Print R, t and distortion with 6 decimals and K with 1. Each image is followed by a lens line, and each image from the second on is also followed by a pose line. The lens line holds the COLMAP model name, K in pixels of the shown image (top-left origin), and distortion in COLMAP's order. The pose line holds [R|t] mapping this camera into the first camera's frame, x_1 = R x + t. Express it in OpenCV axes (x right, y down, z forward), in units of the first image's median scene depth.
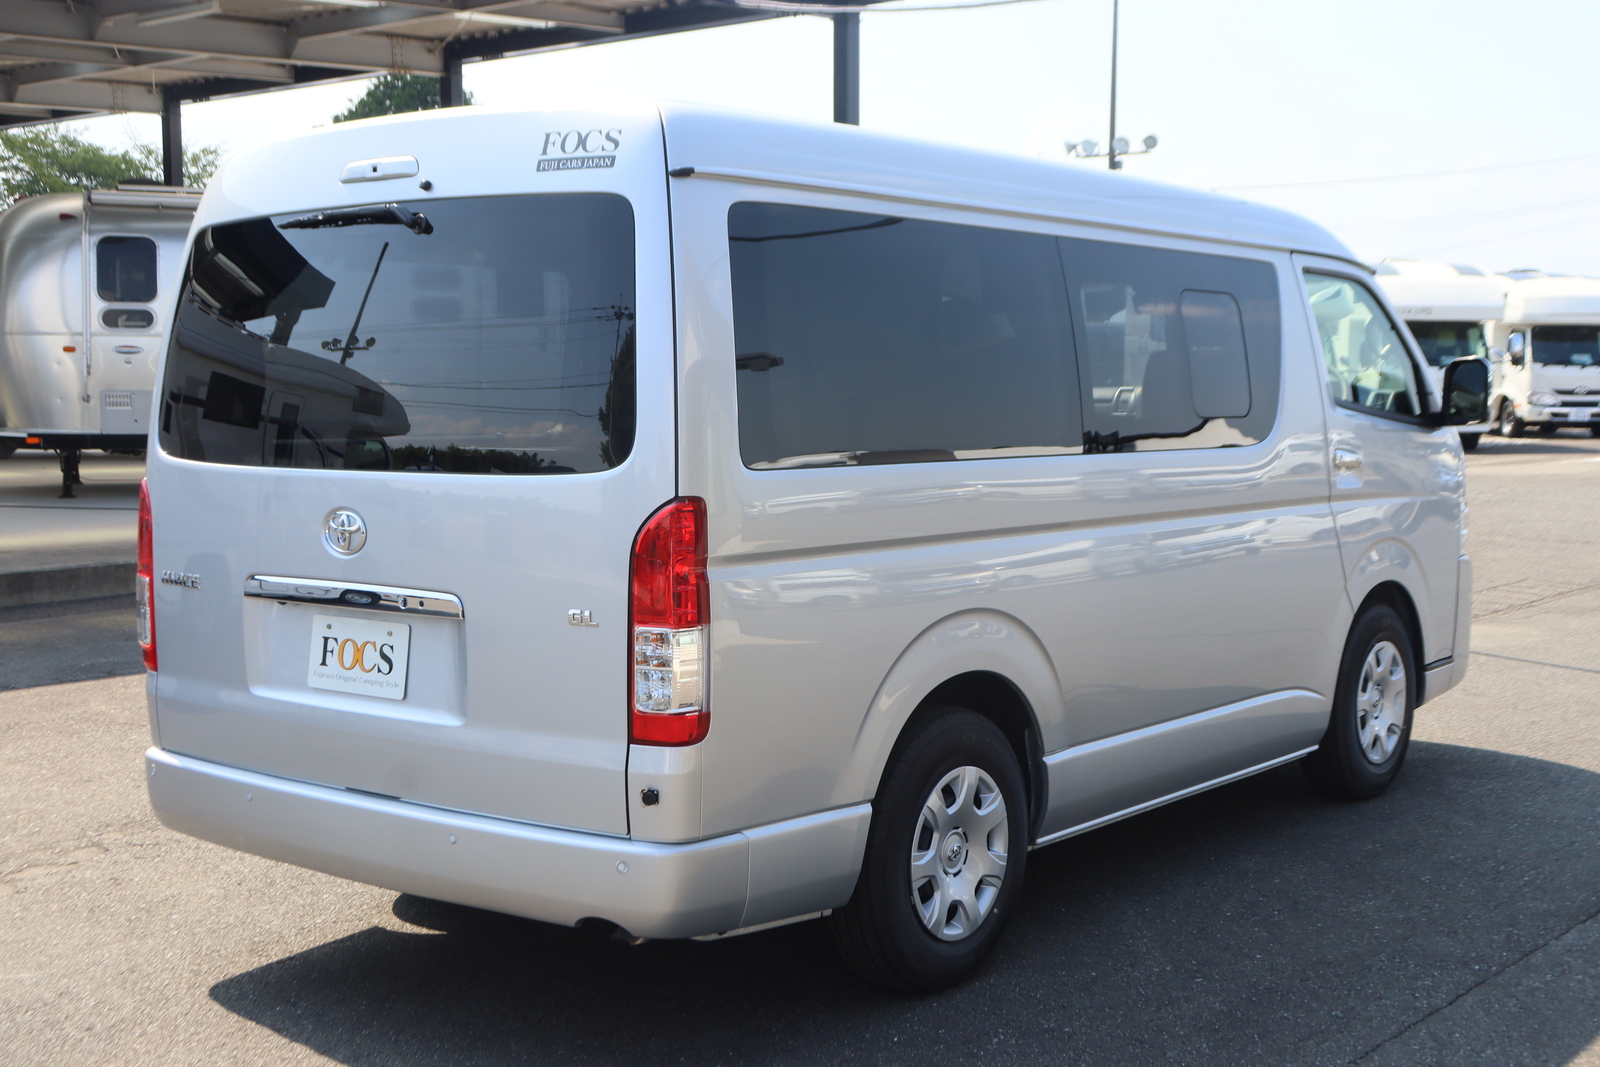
lens RADIAL K [[2108.0, 0, 800.0], [0, 2108.0, 533.5], [0, 0, 1]] dist [-0.008134, 0.007503]
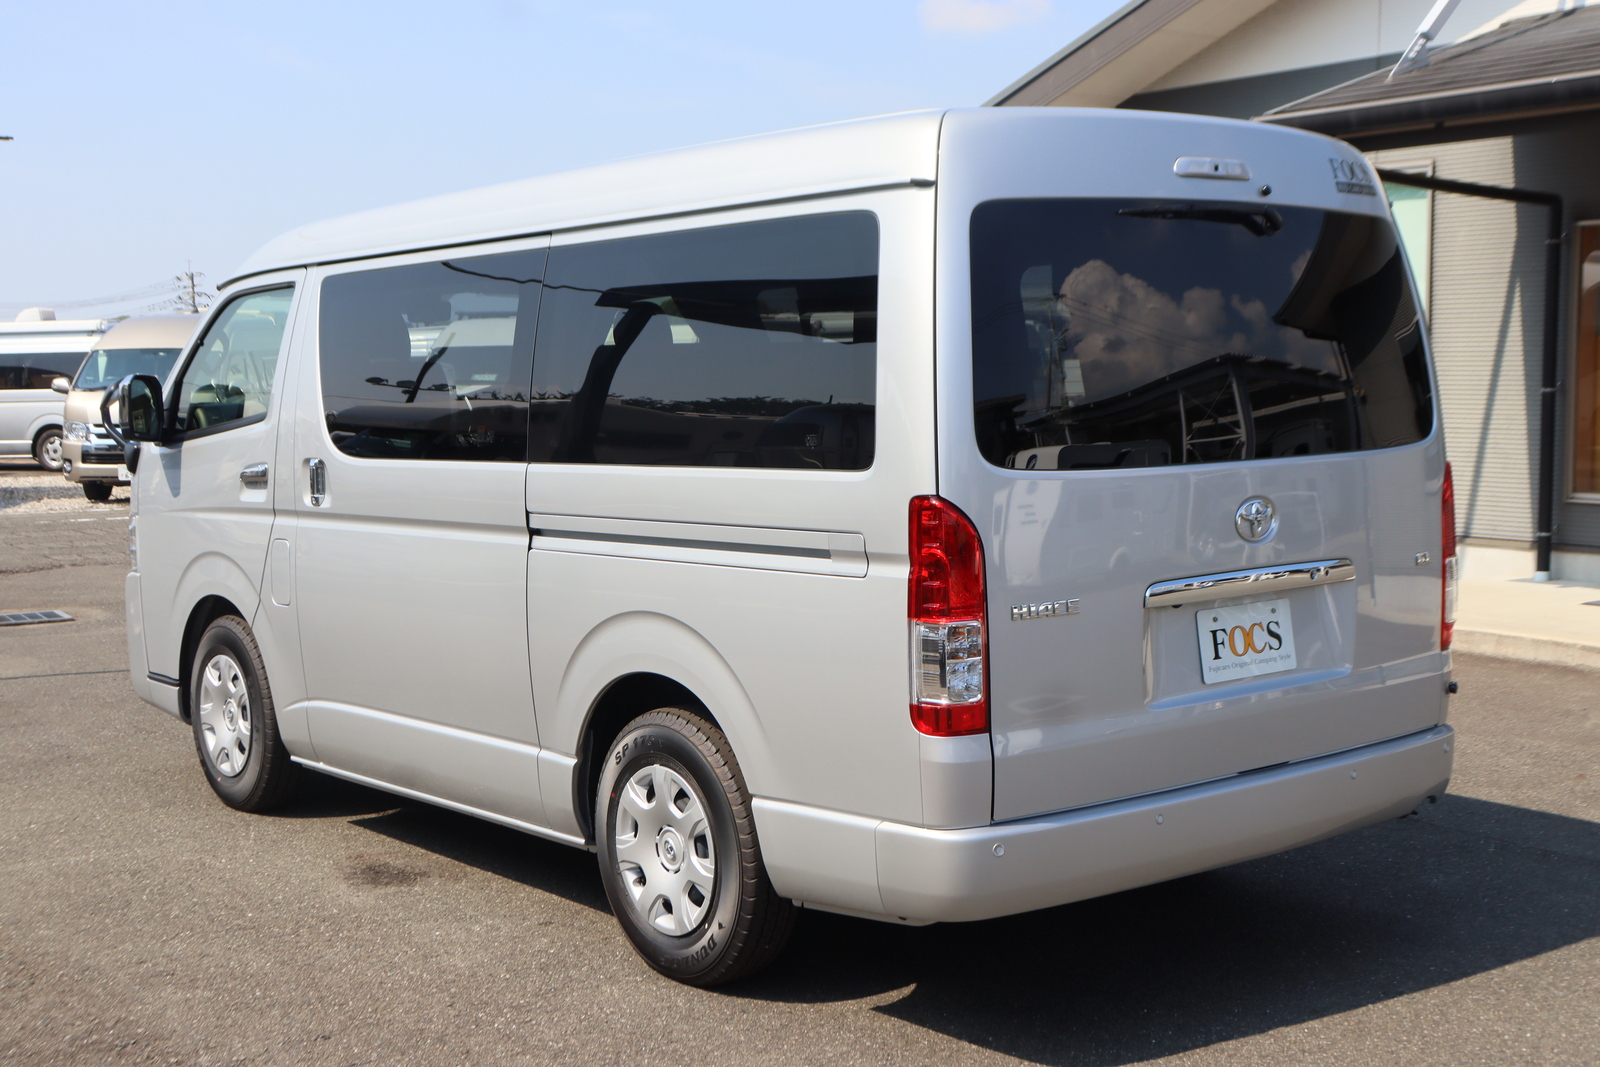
lens RADIAL K [[2108.0, 0, 800.0], [0, 2108.0, 533.5], [0, 0, 1]] dist [-0.008134, 0.007503]
pose [[0.192037, -0.075868, 0.978451, -1.256387], [0.100312, 0.993303, 0.057332, -0.074678], [-0.976248, 0.087141, 0.198361, 1.005682]]
